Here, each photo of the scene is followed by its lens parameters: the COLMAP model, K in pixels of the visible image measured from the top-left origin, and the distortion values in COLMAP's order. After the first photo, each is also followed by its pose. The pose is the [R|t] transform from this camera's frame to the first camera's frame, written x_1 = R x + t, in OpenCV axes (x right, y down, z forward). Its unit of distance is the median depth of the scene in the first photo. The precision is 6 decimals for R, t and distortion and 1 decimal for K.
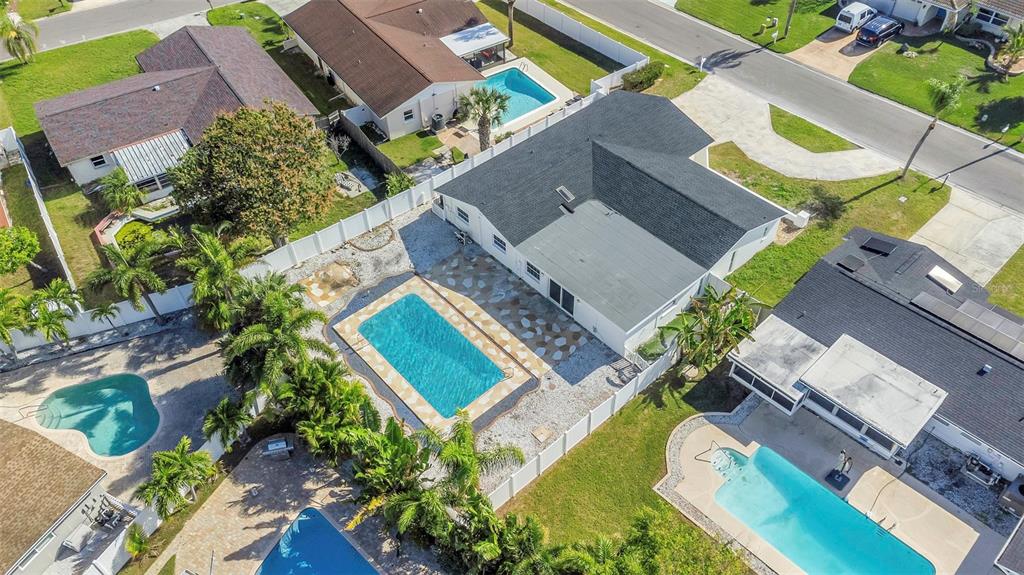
lens RADIAL K [[759.5, 0, 512.0], [0, 759.5, 287.5], [0, 0, 1]] dist [0.050703, 0.001402]
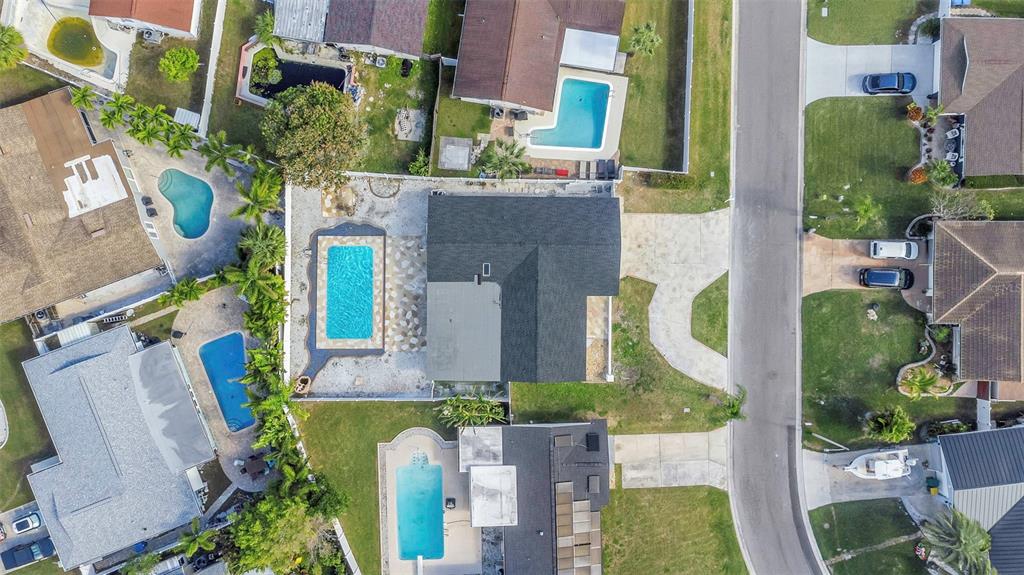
lens RADIAL K [[759.5, 0, 512.0], [0, 759.5, 287.5], [0, 0, 1]] dist [0.050703, 0.001402]
pose [[0.740339, 0.671560, 0.030092, 0.083786], [-0.499718, 0.519851, 0.692847, -1.100597], [0.449645, -0.527979, 0.720457, -0.030477]]
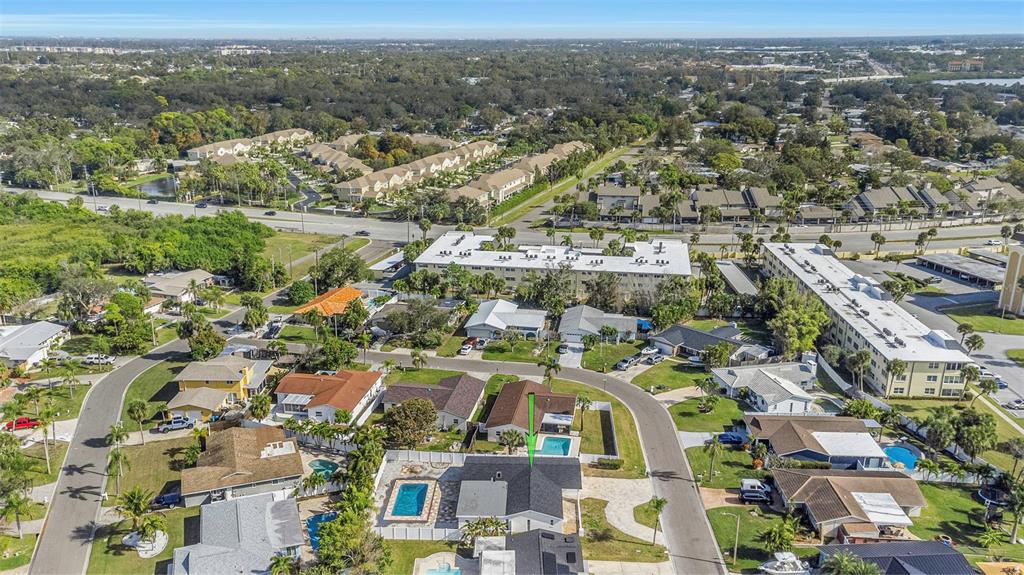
lens RADIAL K [[816.5, 0, 505.4], [0, 816.5, 287.1], [0, 0, 1]] dist [0.053779, -0.004166]
pose [[0.720427, 0.219852, -0.657762, 1.583528], [-0.506452, 0.814716, -0.282390, 0.106086], [0.473805, 0.536566, 0.698288, -1.042363]]
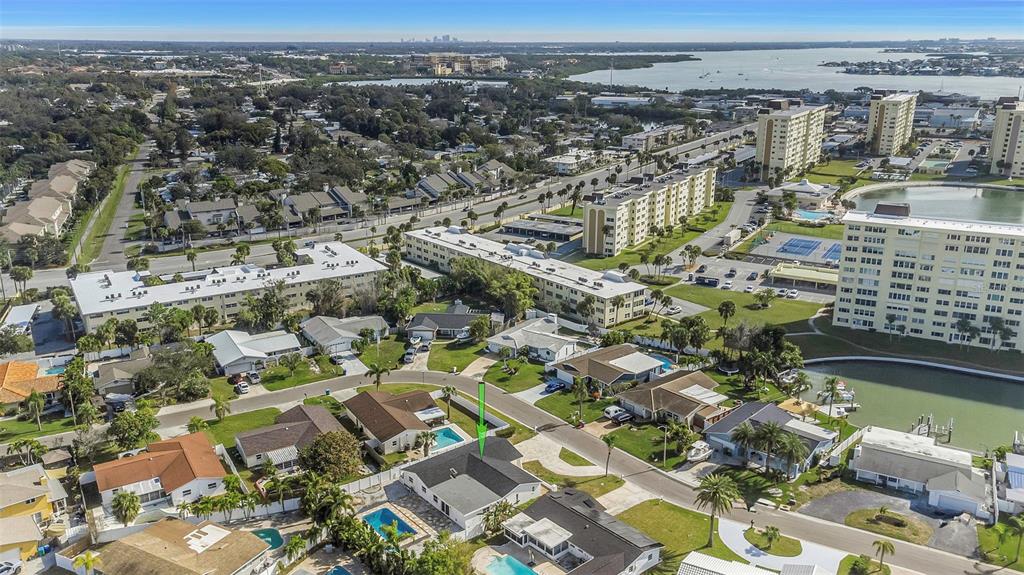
lens RADIAL K [[816.5, 0, 505.4], [0, 816.5, 287.1], [0, 0, 1]] dist [0.053779, -0.004166]
pose [[0.998851, 0.029334, -0.037890, 0.310680], [-0.044042, 0.873574, -0.484694, 0.609421], [0.018882, 0.485806, 0.873863, -1.530741]]
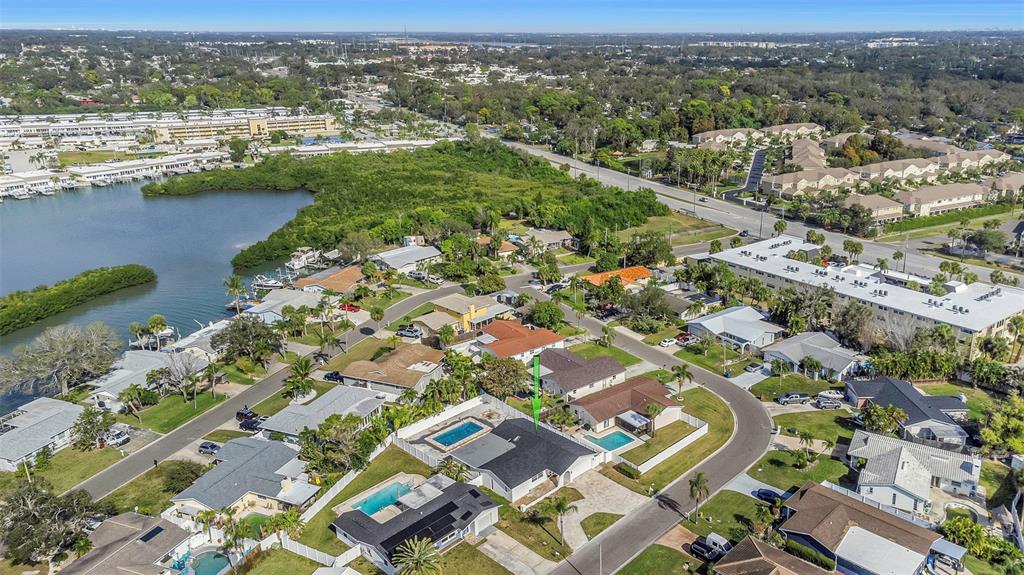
lens RADIAL K [[751.2, 0, 546.7], [0, 751.2, 288.2], [0, 0, 1]] dist [0.031036, -0.000008]
pose [[0.075325, 0.338323, -0.938010, 2.315948], [-0.712168, 0.676678, 0.186876, -1.023647], [0.697956, 0.653945, 0.291914, -0.041786]]
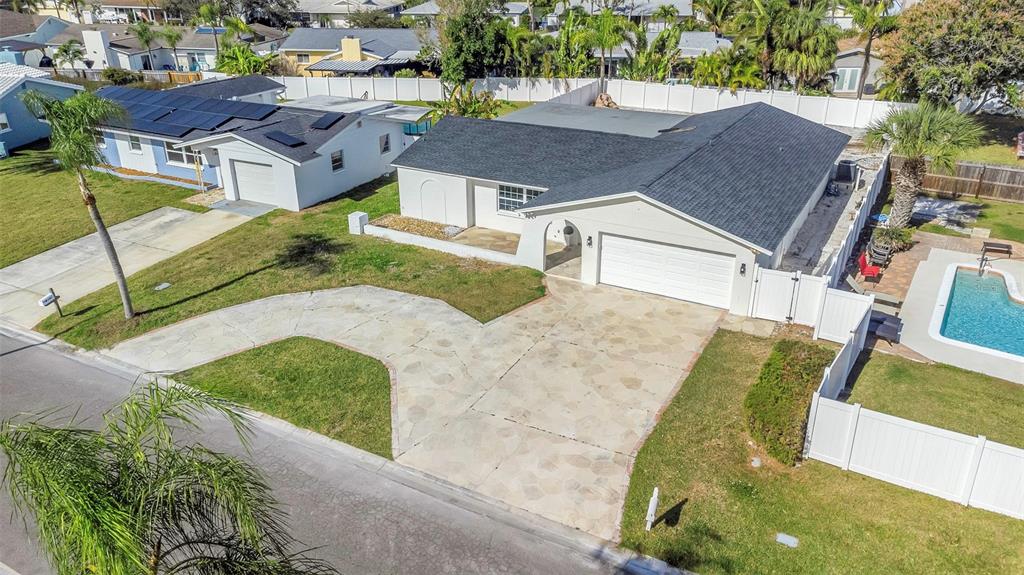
lens RADIAL K [[759.5, 0, 512.0], [0, 759.5, 287.5], [0, 0, 1]] dist [0.050703, 0.001402]
pose [[-0.943645, 0.158572, -0.290498, 0.459339], [-0.220388, 0.353755, 0.909003, -0.698260], [0.246908, 0.921799, -0.298871, 1.296960]]
